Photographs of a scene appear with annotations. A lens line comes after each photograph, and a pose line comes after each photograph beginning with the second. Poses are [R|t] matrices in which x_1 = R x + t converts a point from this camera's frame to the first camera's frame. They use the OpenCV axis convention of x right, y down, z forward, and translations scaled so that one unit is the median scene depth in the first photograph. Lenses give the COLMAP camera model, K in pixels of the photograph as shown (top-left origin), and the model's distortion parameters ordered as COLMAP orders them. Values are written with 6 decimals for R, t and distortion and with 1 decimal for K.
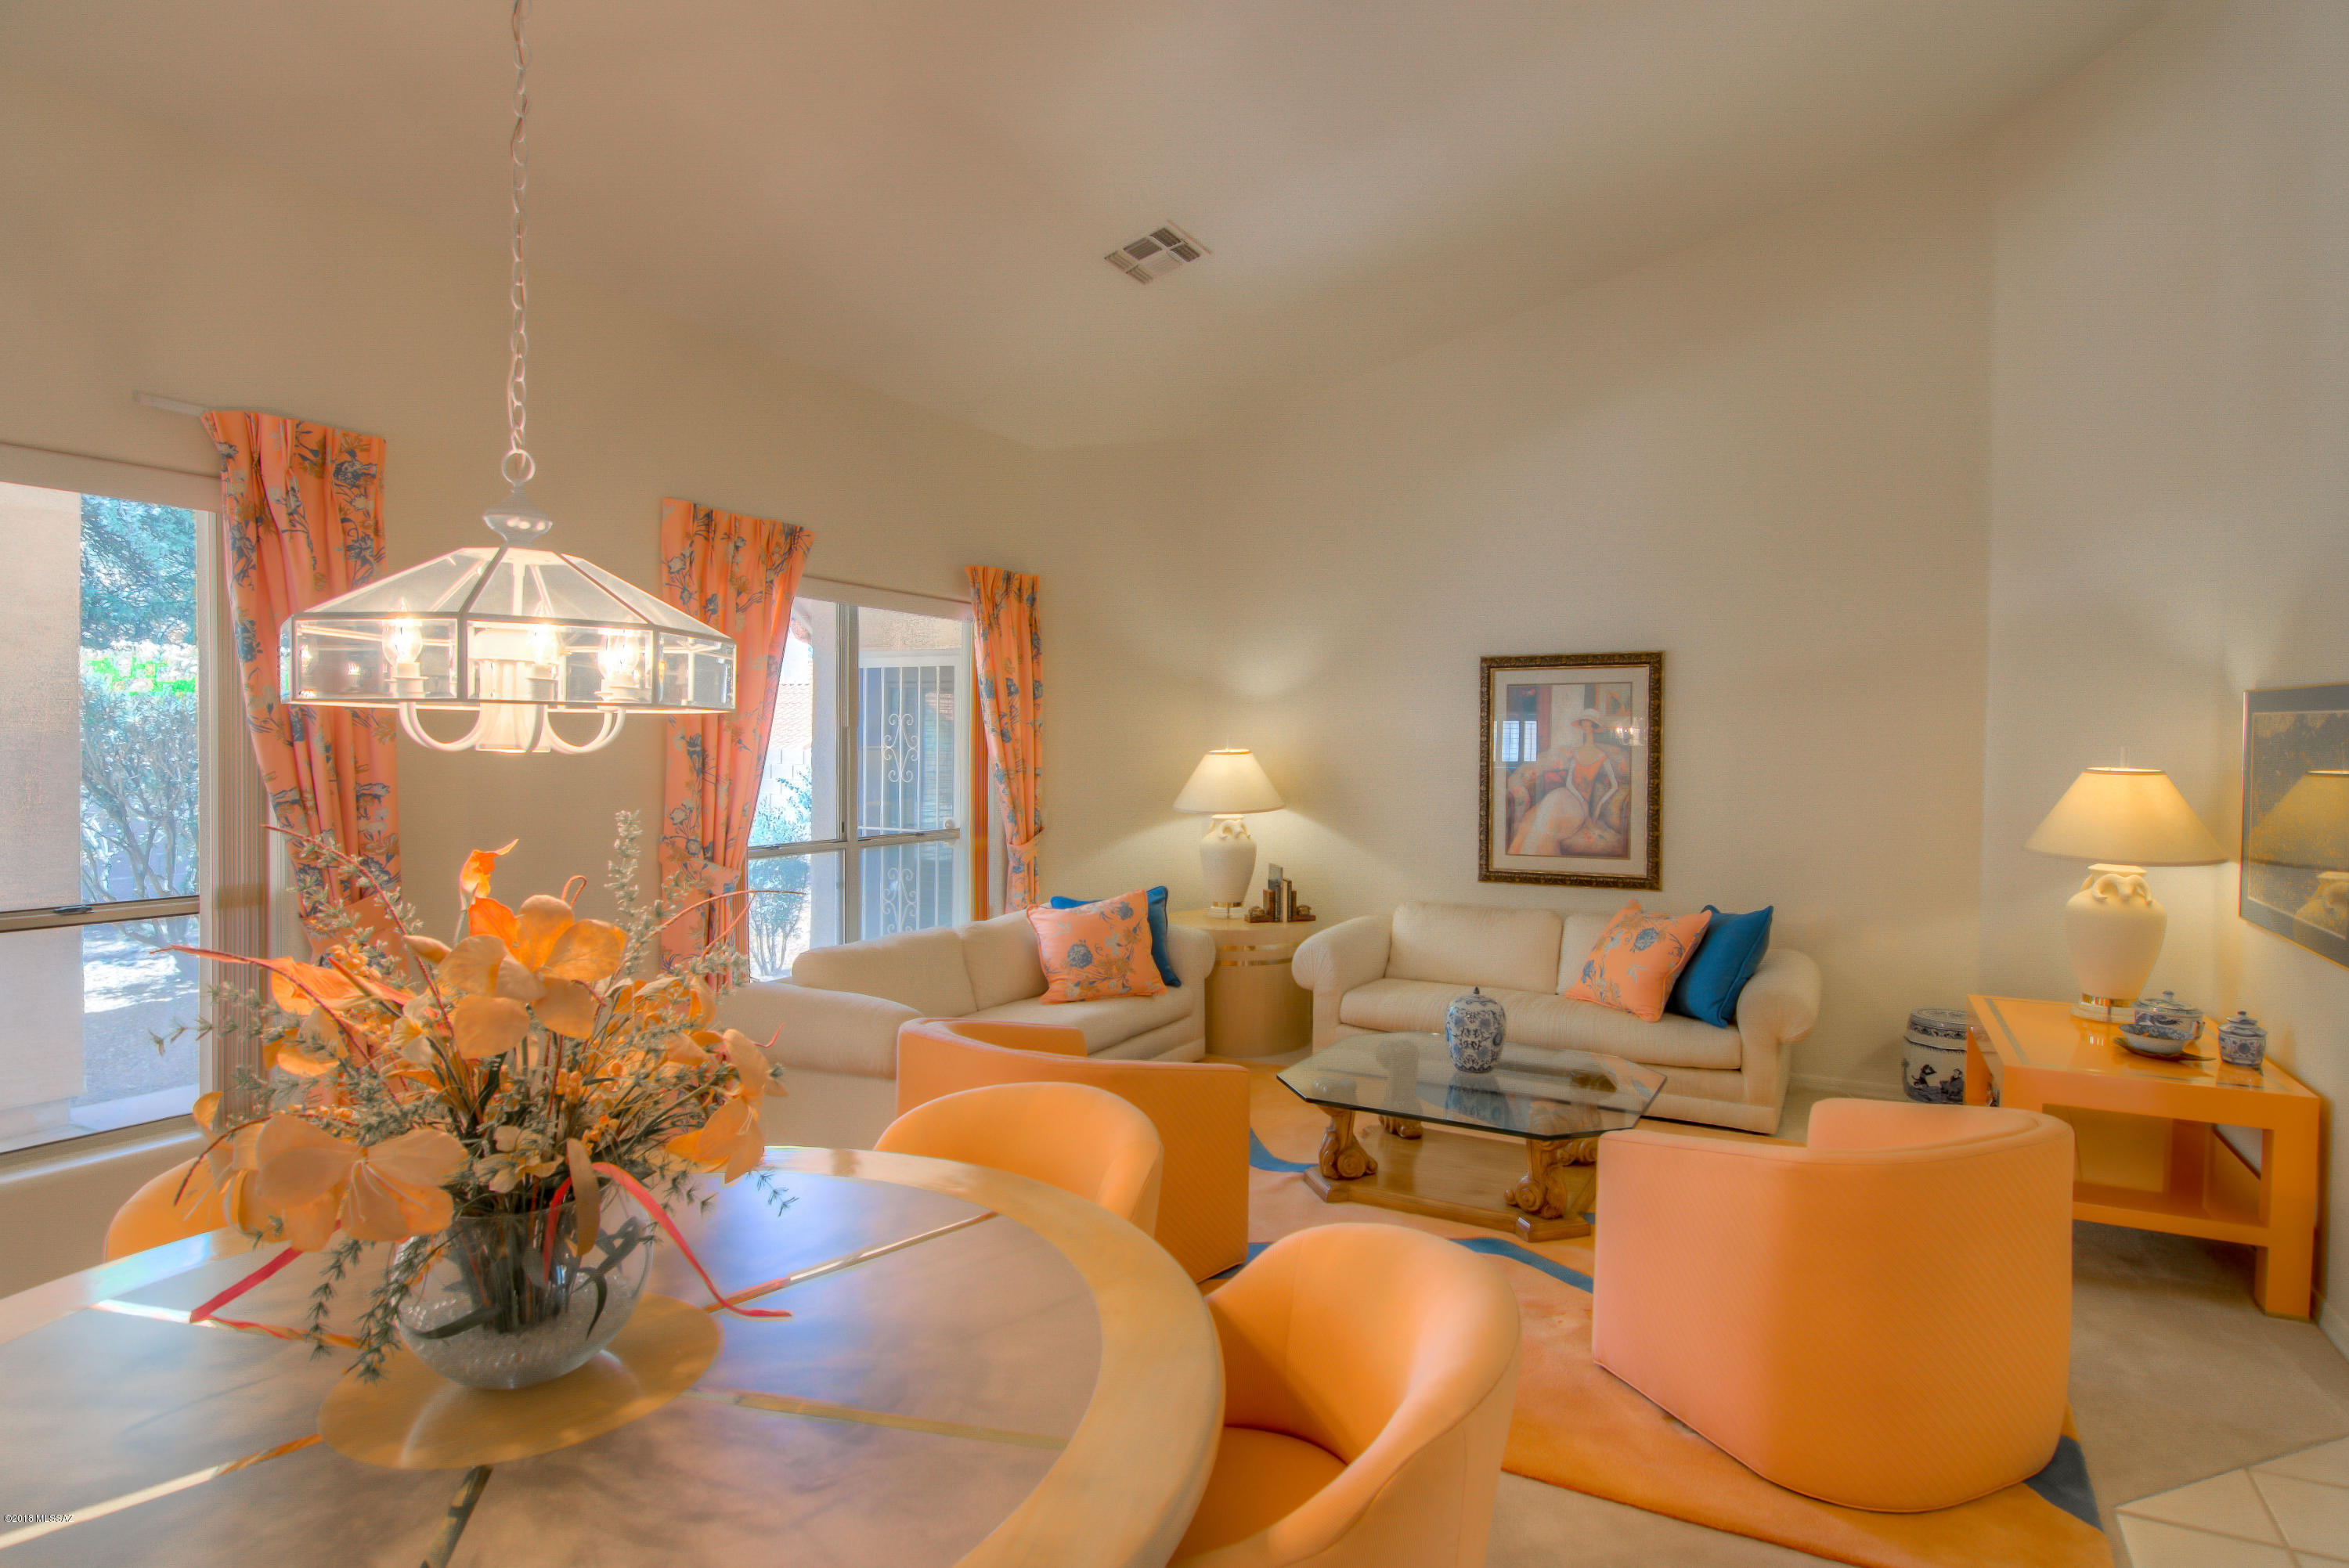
lens RADIAL K [[1223.3, 0, 1174.5], [0, 1223.3, 784.0], [0, 0, 1]] dist [-0.001020, -0.000232]
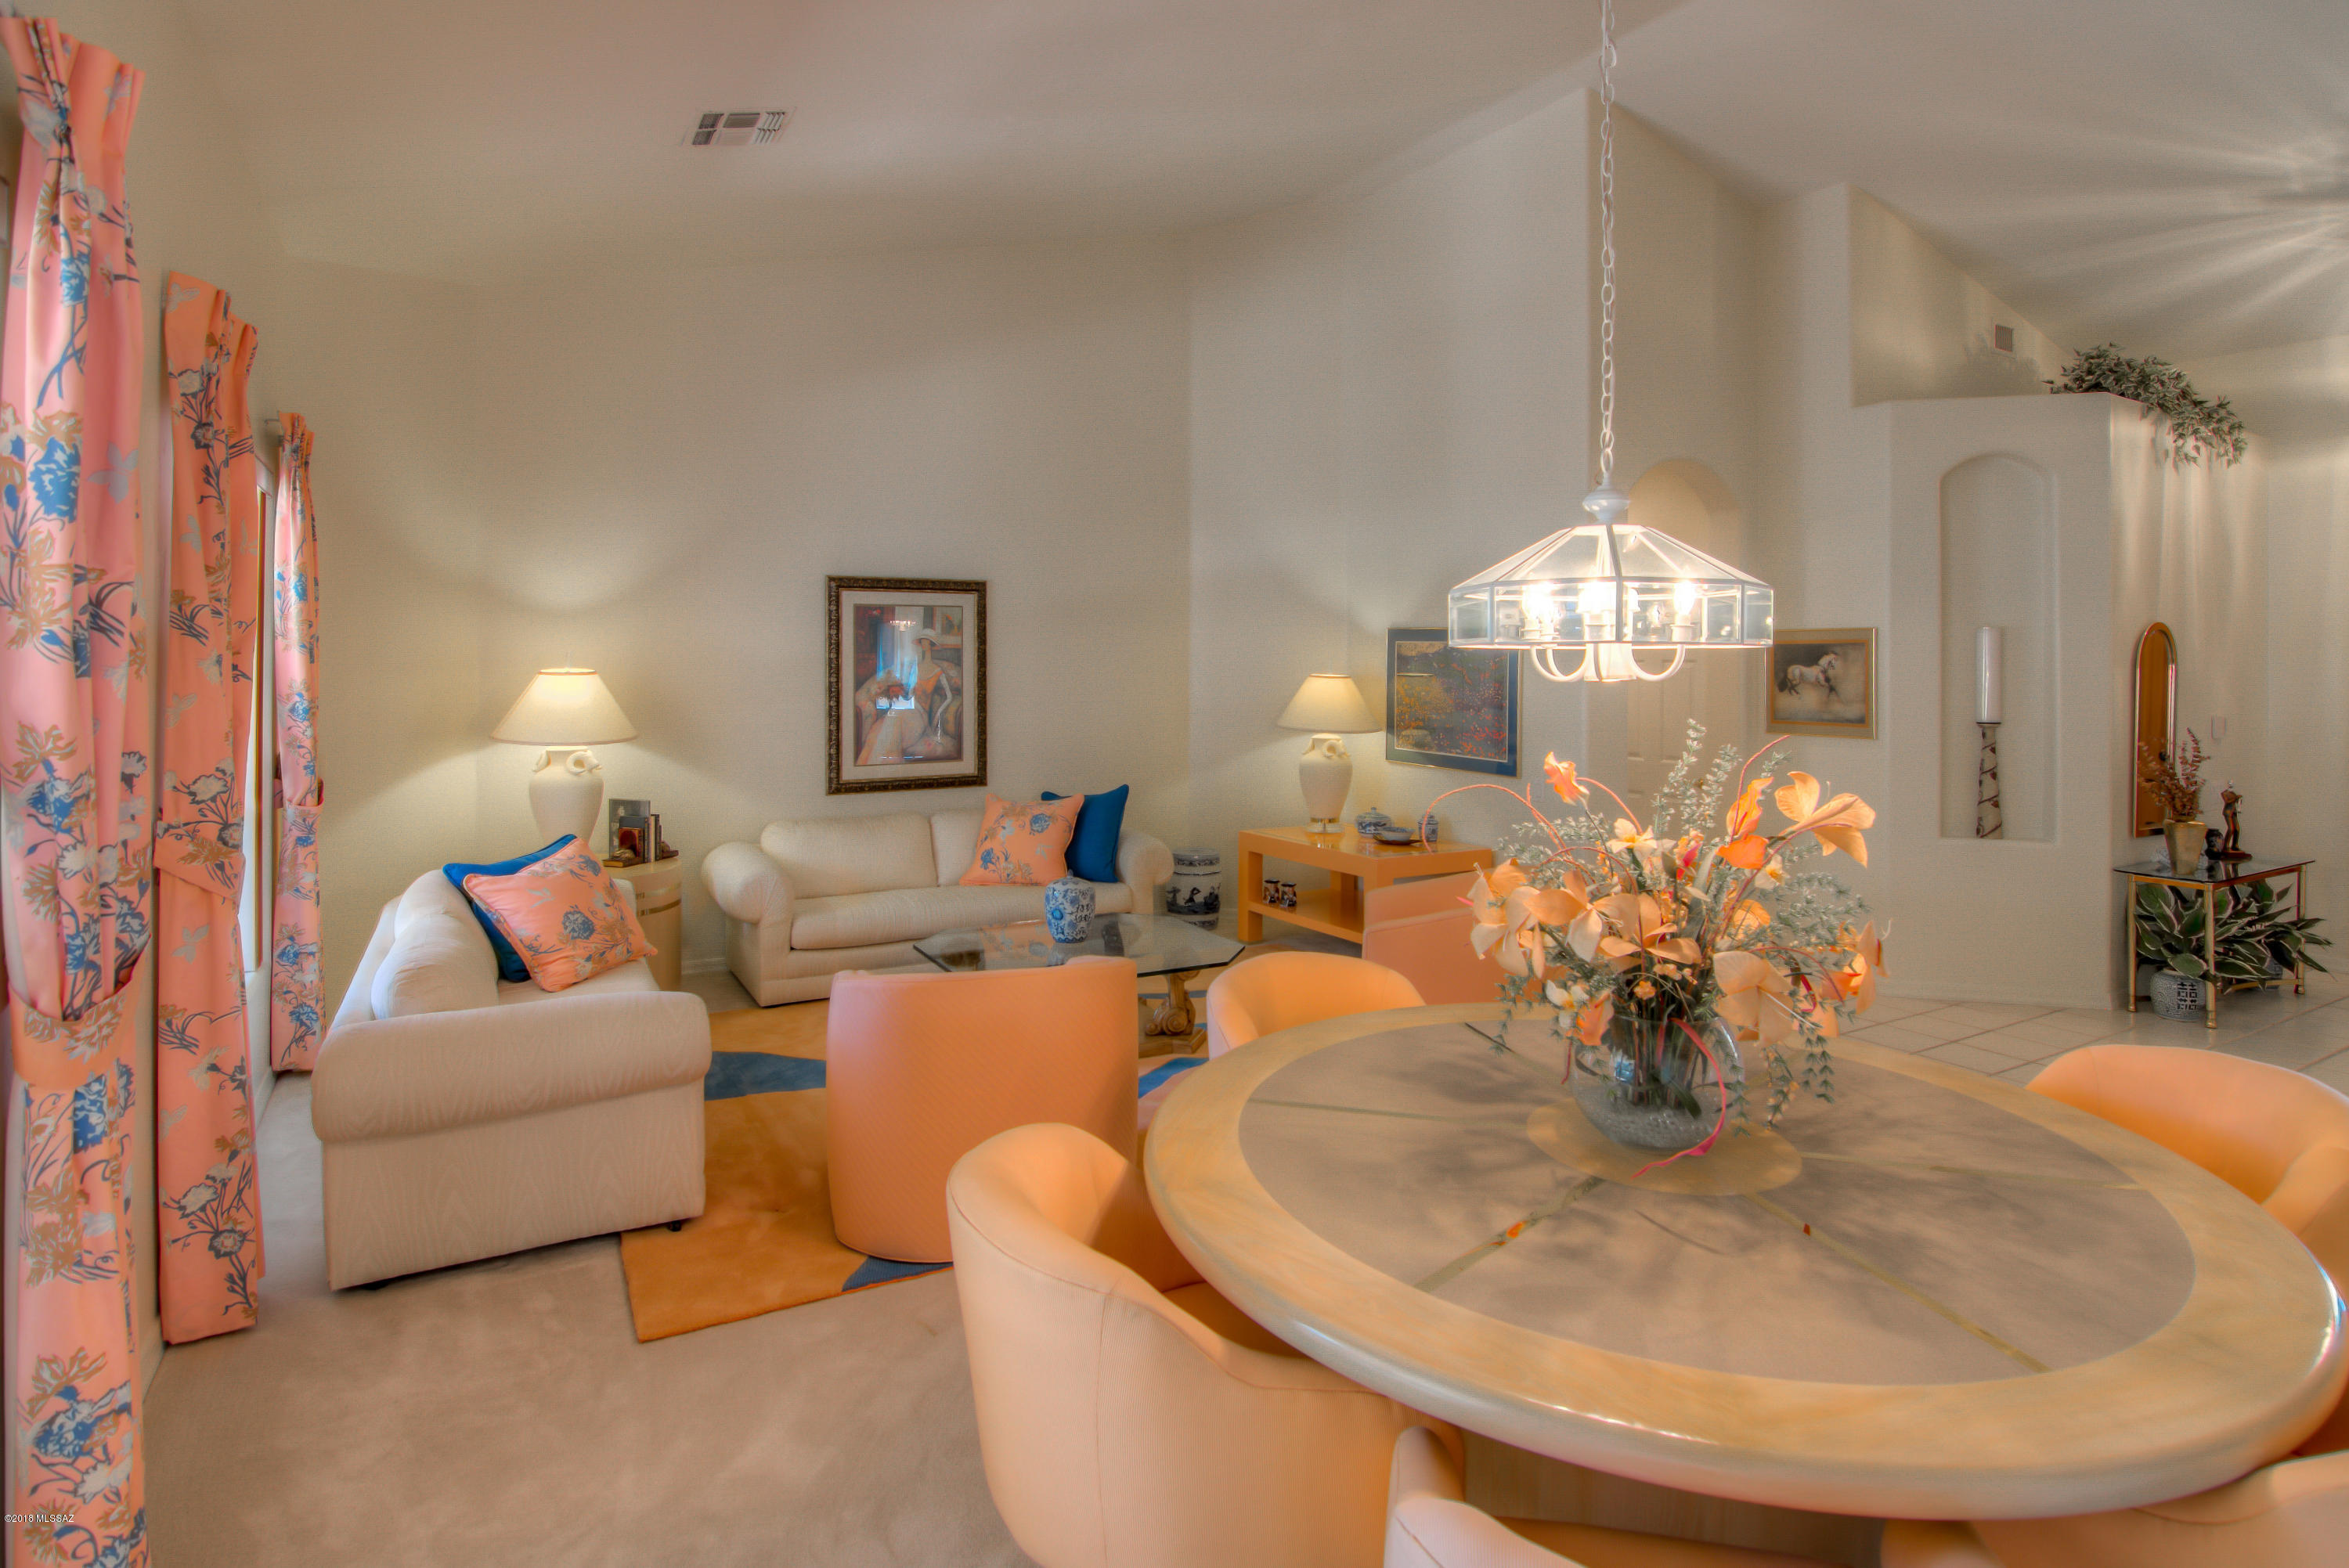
lens RADIAL K [[1246.4, 0, 1170.5], [0, 1246.4, 718.7], [0, 0, 1]] dist [0.269379, -0.000027]
pose [[0.600068, -0.048181, 0.798497, -0.452029], [0.034604, 0.998814, 0.034263, -0.011437], [-0.799200, 0.007071, 0.601024, 0.132150]]
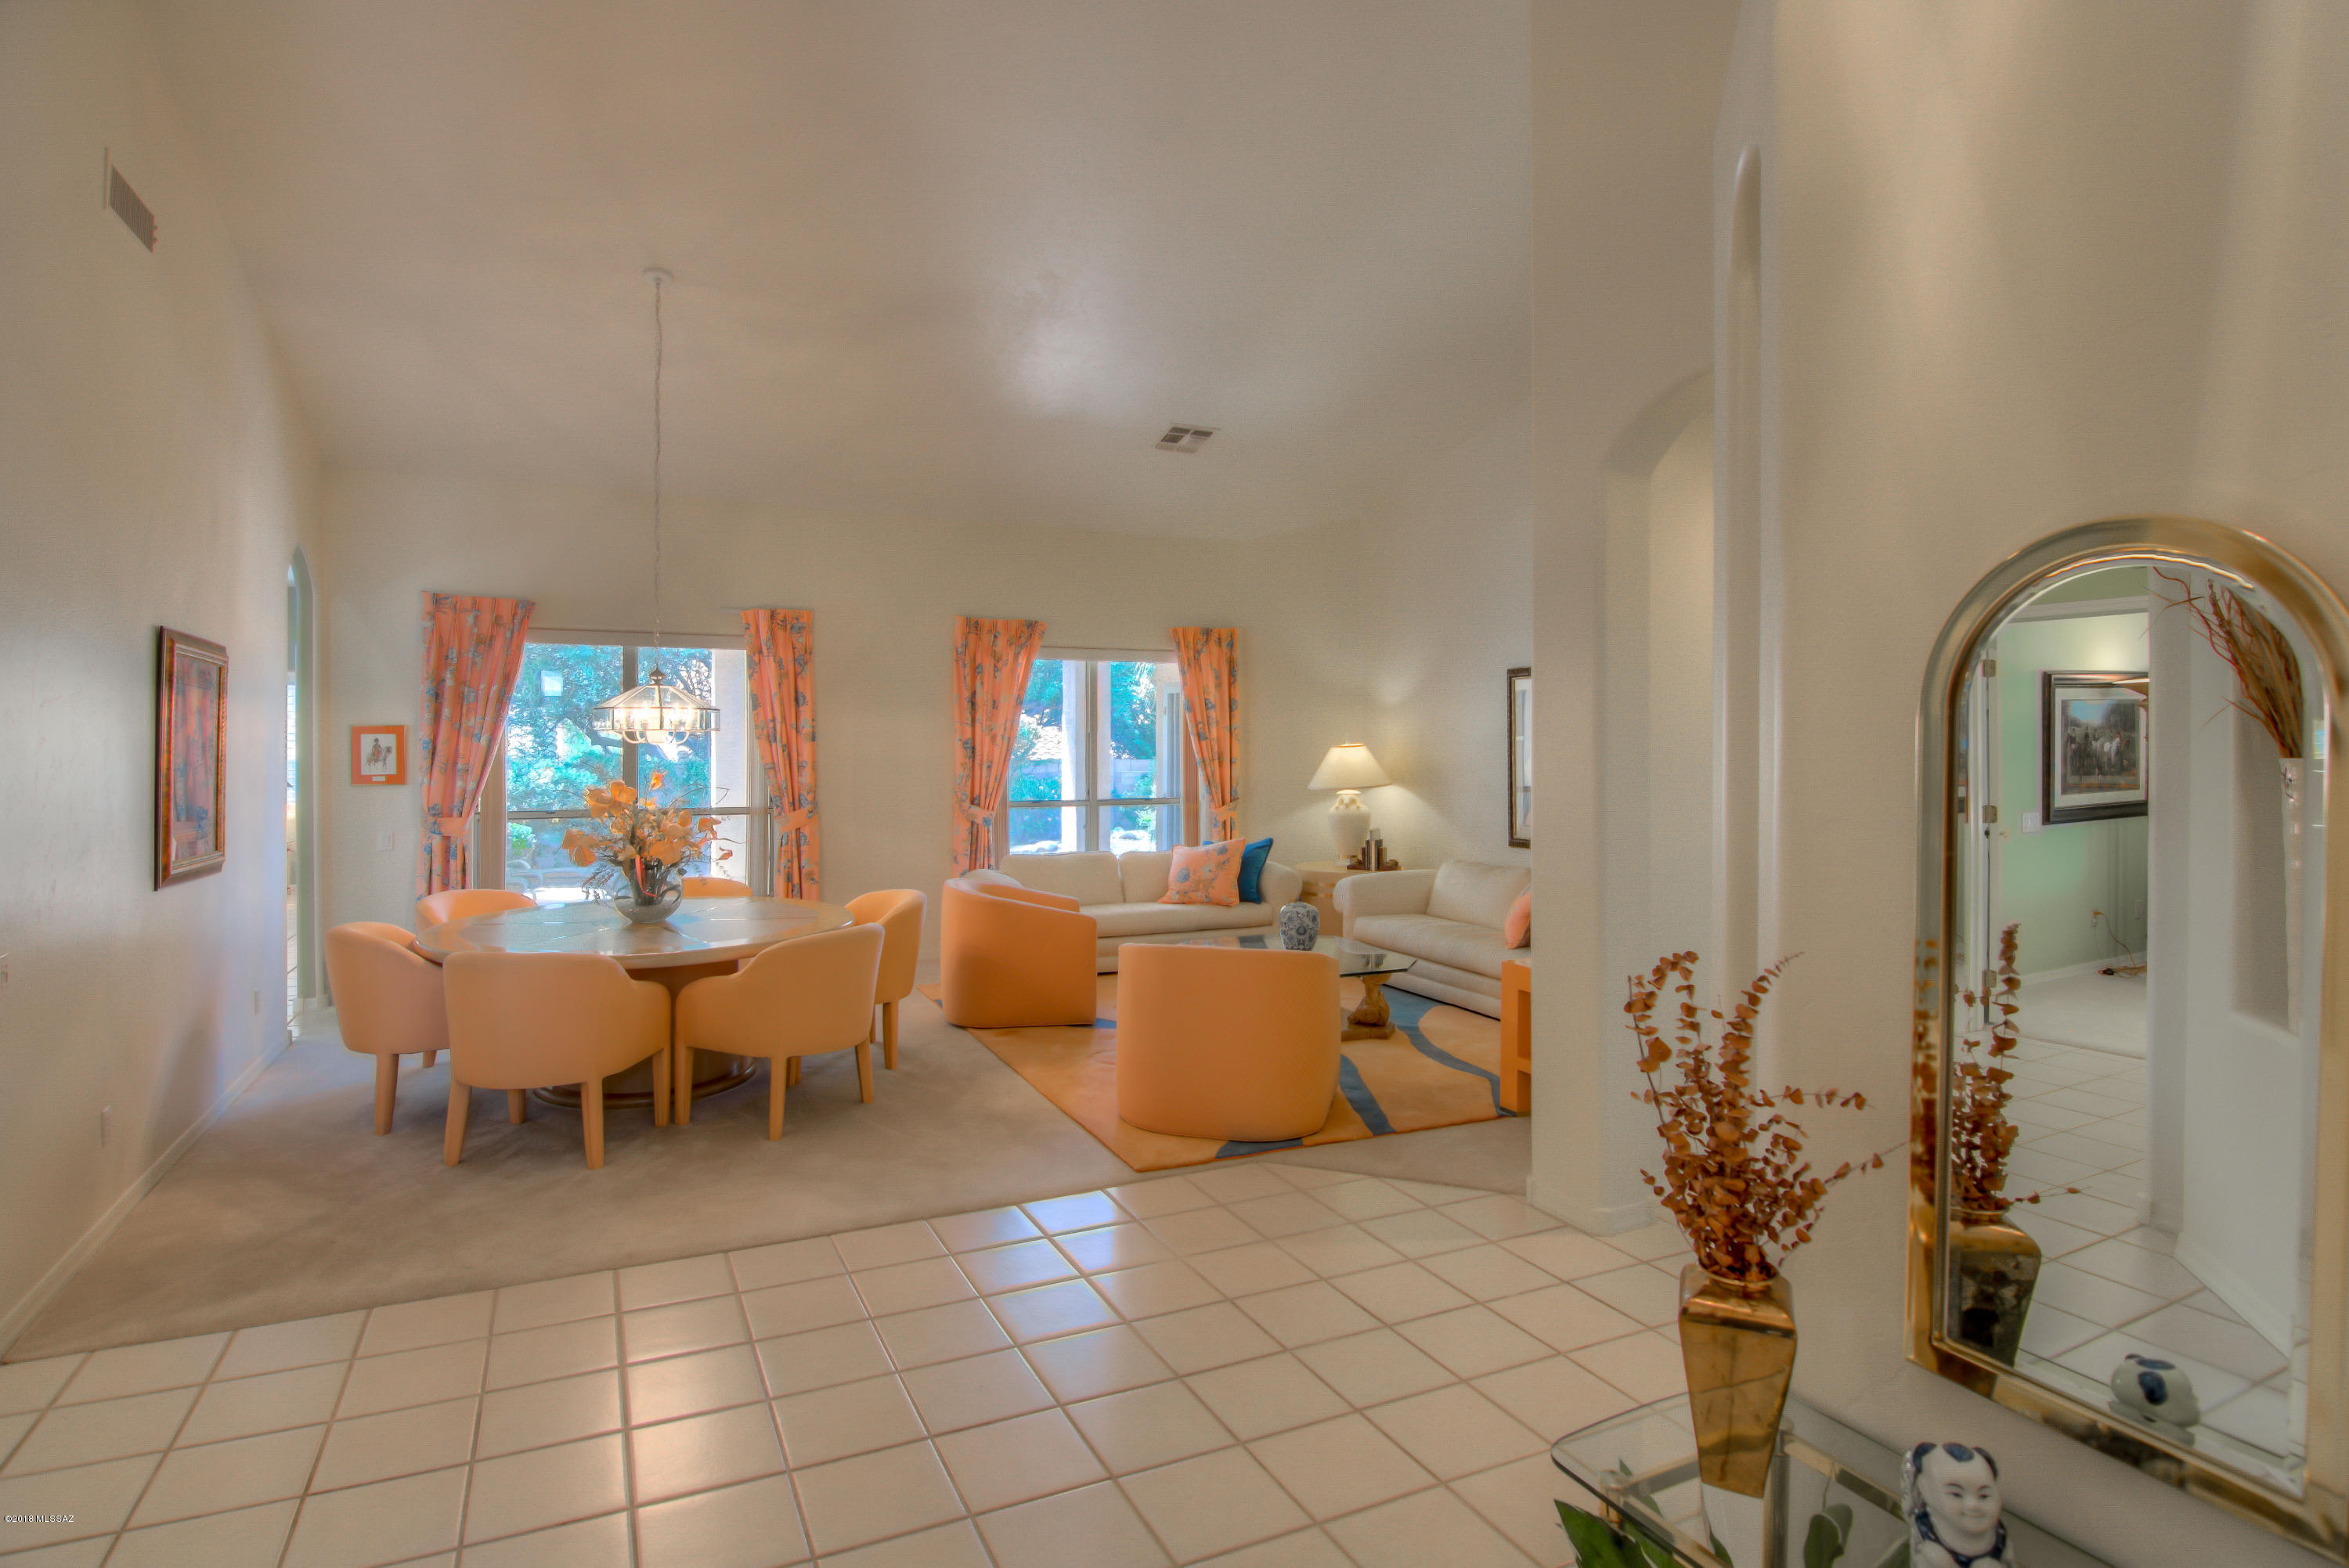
lens RADIAL K [[1238.7, 0, 1170.3], [0, 1238.7, 742.3], [0, 0, 1]] dist [0.000697, 0.000004]
pose [[0.771064, -0.011702, -0.636650, 0.826417], [-0.012560, 0.999357, -0.033581, 0.020666], [0.636634, 0.033890, 0.770421, -0.216625]]
